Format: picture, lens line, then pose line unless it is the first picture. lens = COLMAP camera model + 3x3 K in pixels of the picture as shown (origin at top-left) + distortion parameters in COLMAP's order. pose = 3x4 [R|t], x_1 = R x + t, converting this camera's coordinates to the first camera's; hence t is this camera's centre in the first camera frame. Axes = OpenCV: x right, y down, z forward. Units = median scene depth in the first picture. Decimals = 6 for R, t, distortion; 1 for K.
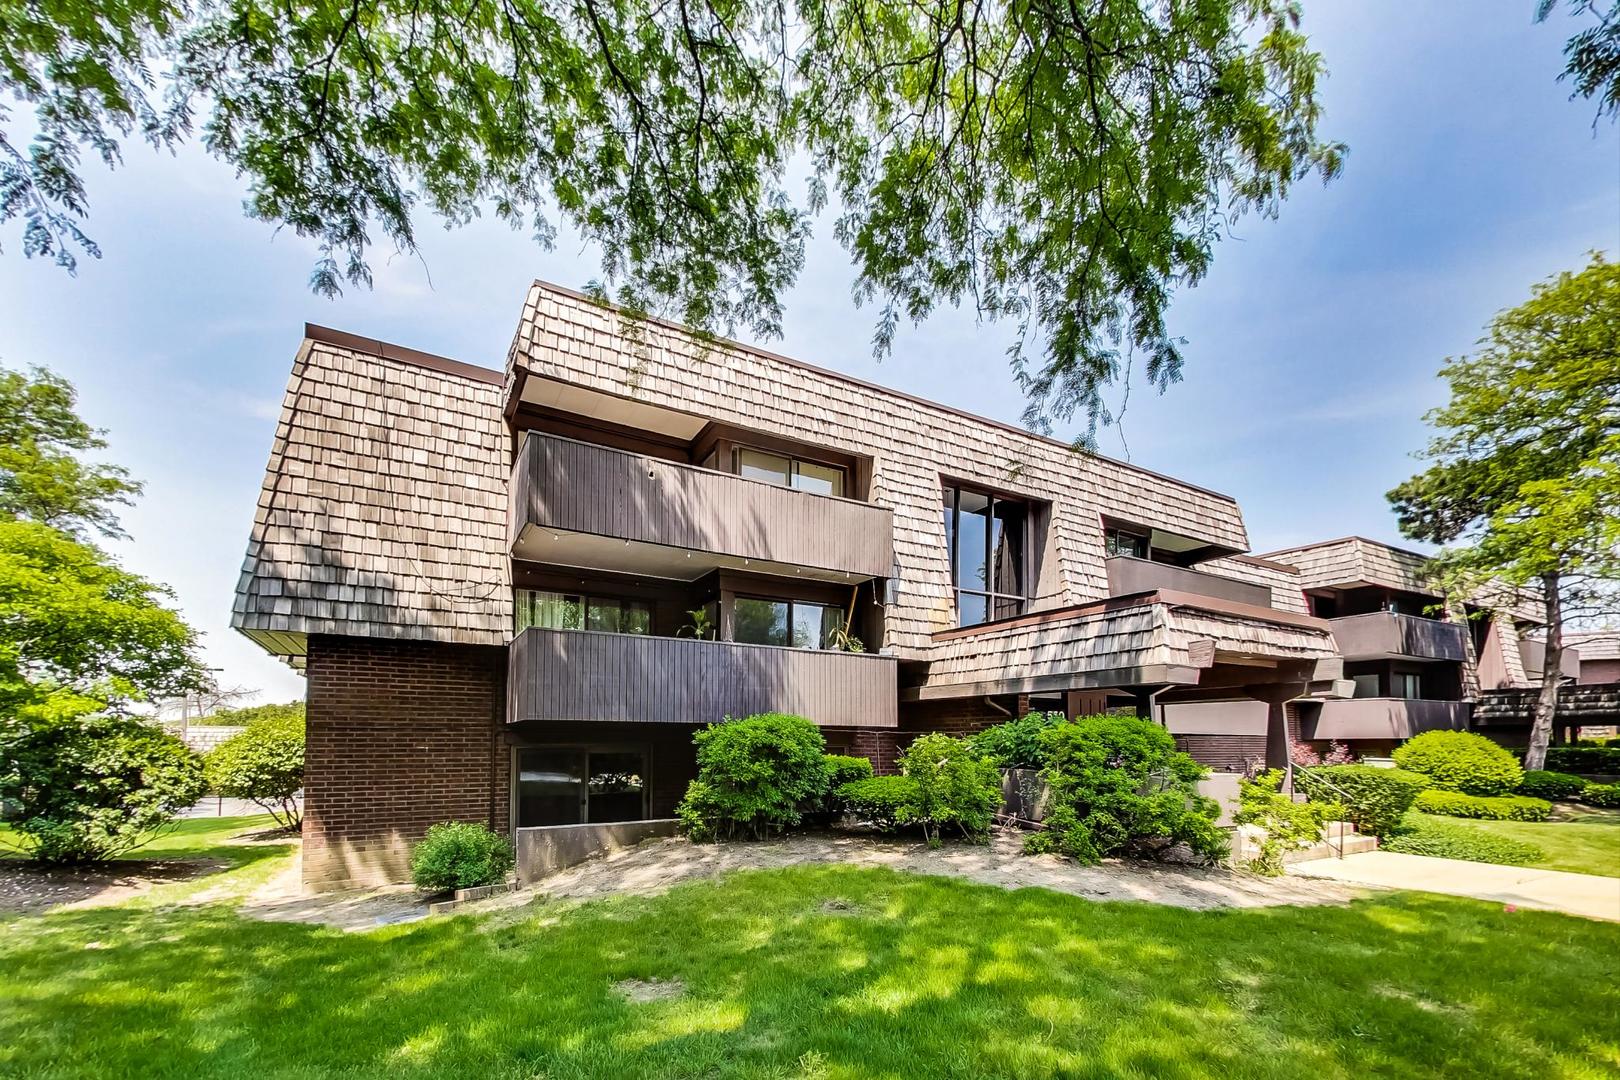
lens RADIAL K [[719.8, 0, 810.1], [0, 719.8, 429.0], [0, 0, 1]] dist [0.001183, -0.000153]
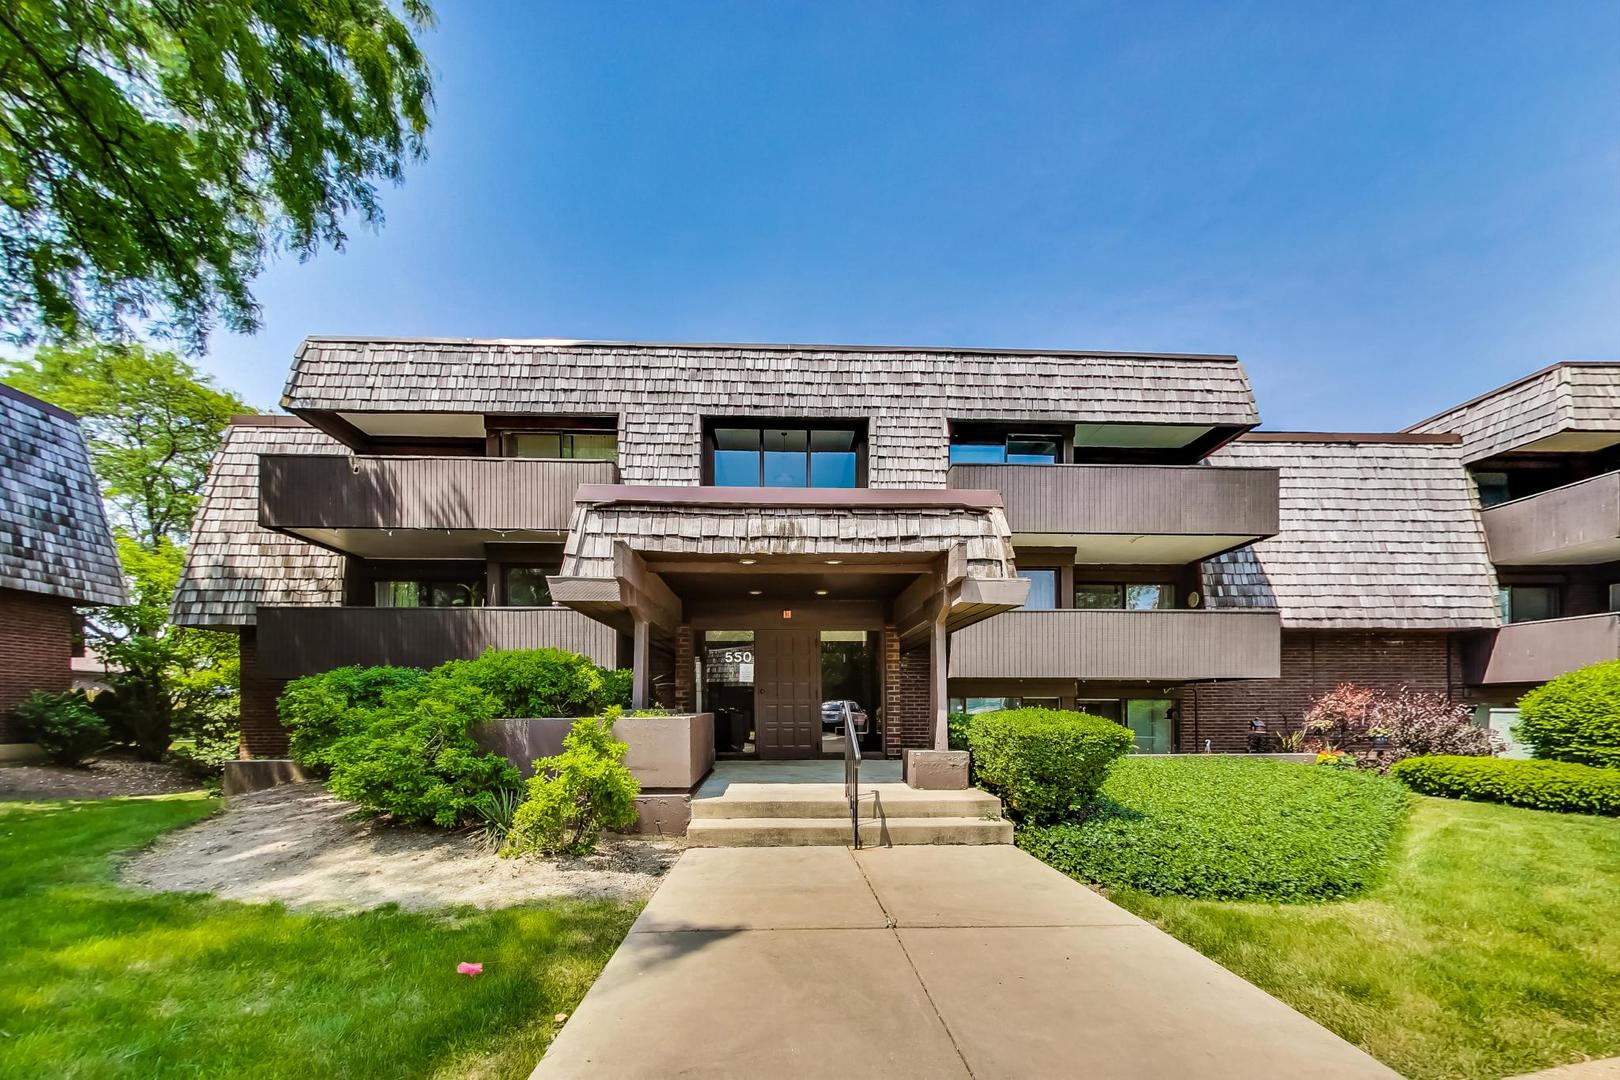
lens RADIAL K [[631.7, 0, 809.1], [0, 631.7, 485.8], [0, 0, 1]] dist [0.000089, -0.002237]
pose [[0.858582, -0.181912, -0.479318, 0.695826], [0.208155, 0.978095, 0.001650, 0.183935], [0.468518, -0.101189, 0.877640, 0.345320]]
